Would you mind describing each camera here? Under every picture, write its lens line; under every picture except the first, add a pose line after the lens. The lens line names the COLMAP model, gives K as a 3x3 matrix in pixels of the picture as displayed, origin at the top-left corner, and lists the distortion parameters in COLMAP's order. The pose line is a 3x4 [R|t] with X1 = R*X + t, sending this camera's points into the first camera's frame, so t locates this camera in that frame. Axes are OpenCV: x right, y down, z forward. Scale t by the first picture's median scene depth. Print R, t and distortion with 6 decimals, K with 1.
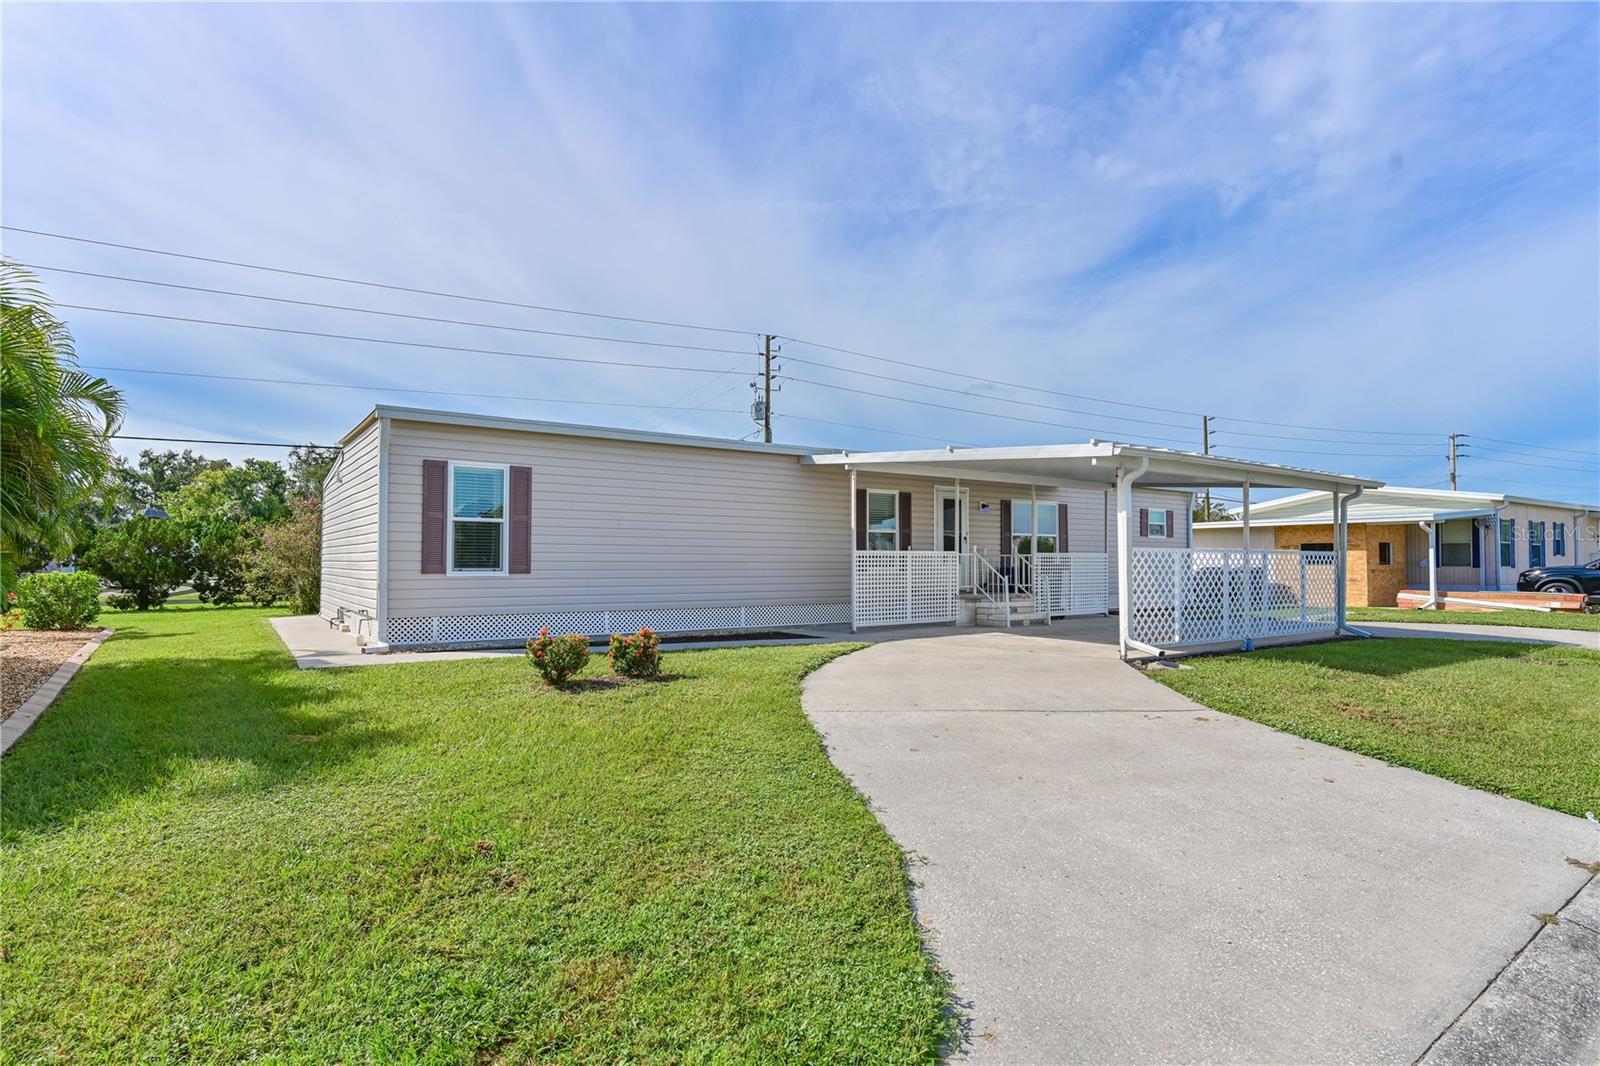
lens RADIAL K [[817.6, 0, 800.0], [0, 817.6, 533.0], [0, 0, 1]] dist [-0.000792, -0.001334]
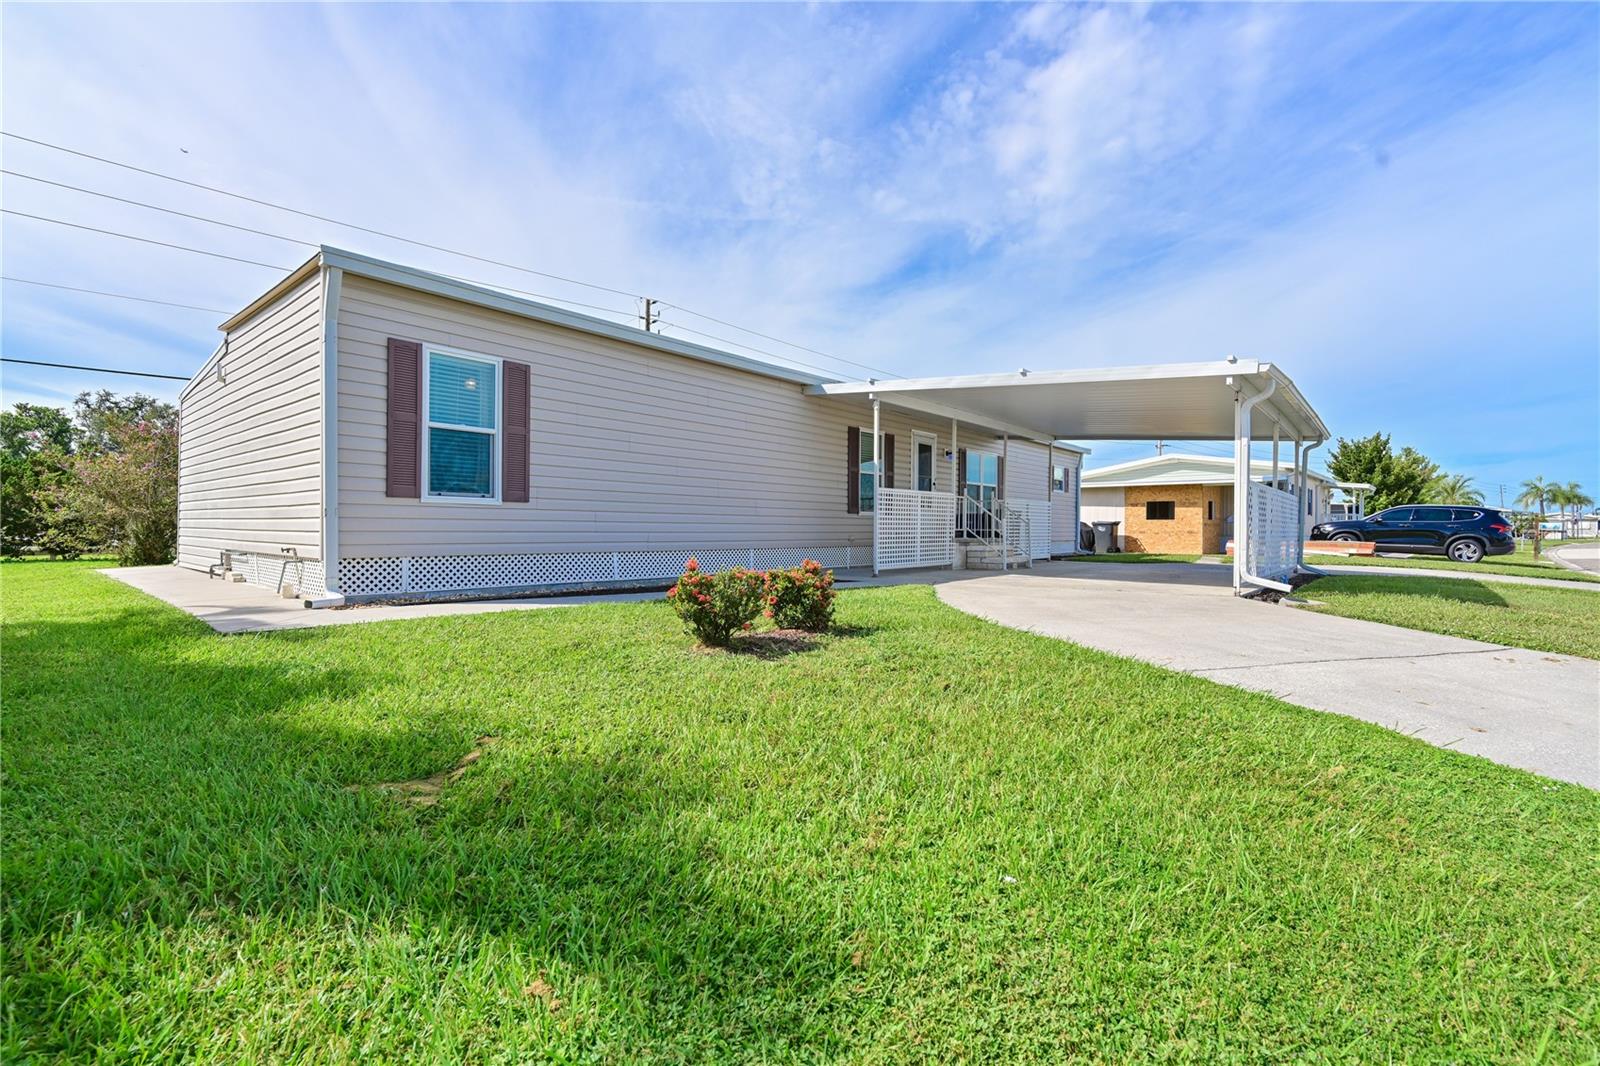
lens RADIAL K [[703.0, 0, 800.0], [0, 703.0, 533.0], [0, 0, 1]] dist [0.021010, -0.020256]
pose [[0.968353, 0.004154, 0.249548, -0.246318], [-0.015262, 0.998976, 0.042595, 0.045574], [-0.249116, -0.045056, 0.967425, 0.283573]]
